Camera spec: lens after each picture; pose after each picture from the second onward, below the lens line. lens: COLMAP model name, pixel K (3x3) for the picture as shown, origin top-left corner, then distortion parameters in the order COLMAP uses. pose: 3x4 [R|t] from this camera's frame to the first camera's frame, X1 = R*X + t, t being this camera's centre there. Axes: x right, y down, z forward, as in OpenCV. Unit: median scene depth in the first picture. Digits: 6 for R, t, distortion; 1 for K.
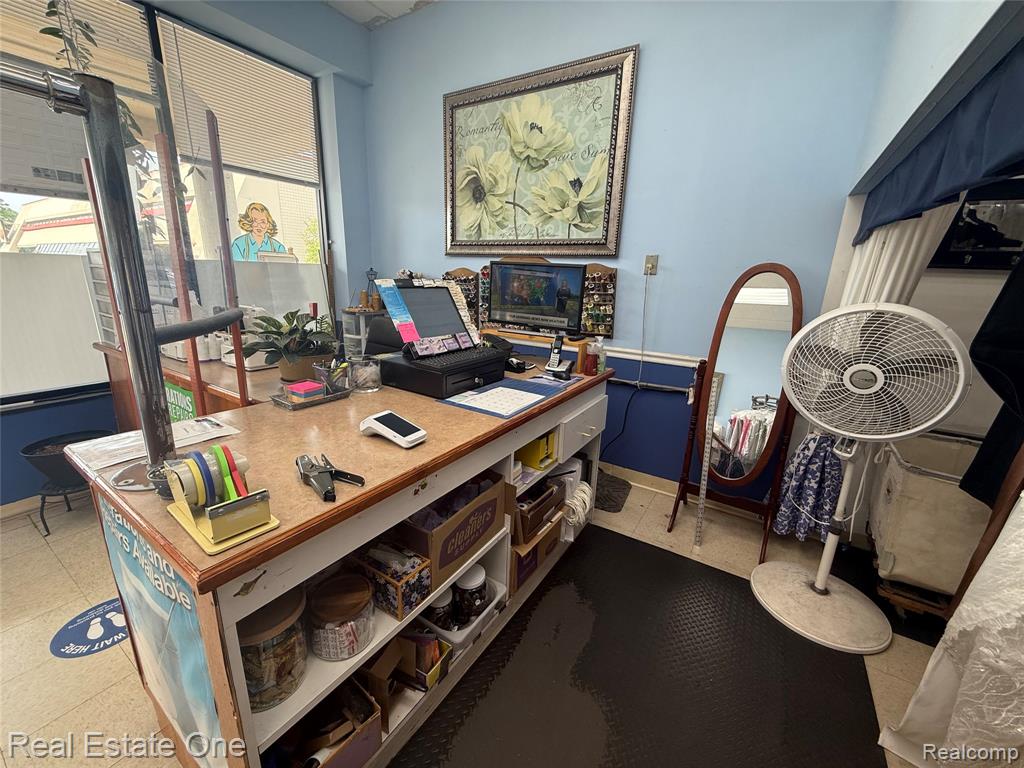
lens RADIAL K [[406.4, 0, 510.1], [0, 406.4, 384.6], [0, 0, 1]] dist [-0.000774, 0.000447]
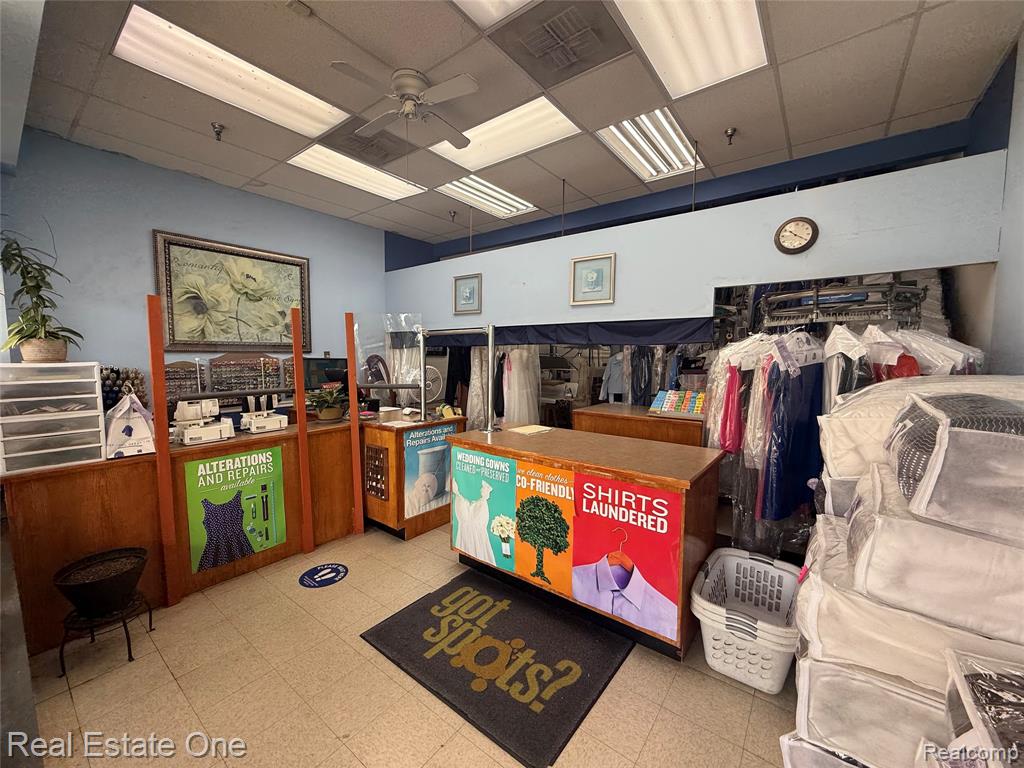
lens RADIAL K [[406.4, 0, 510.1], [0, 406.4, 384.6], [0, 0, 1]] dist [-0.000774, 0.000447]
pose [[0.086698, -0.106760, 0.990498, -1.710534], [0.266367, 0.960528, 0.080214, -0.073444], [-0.959965, 0.256881, 0.111713, -0.096525]]
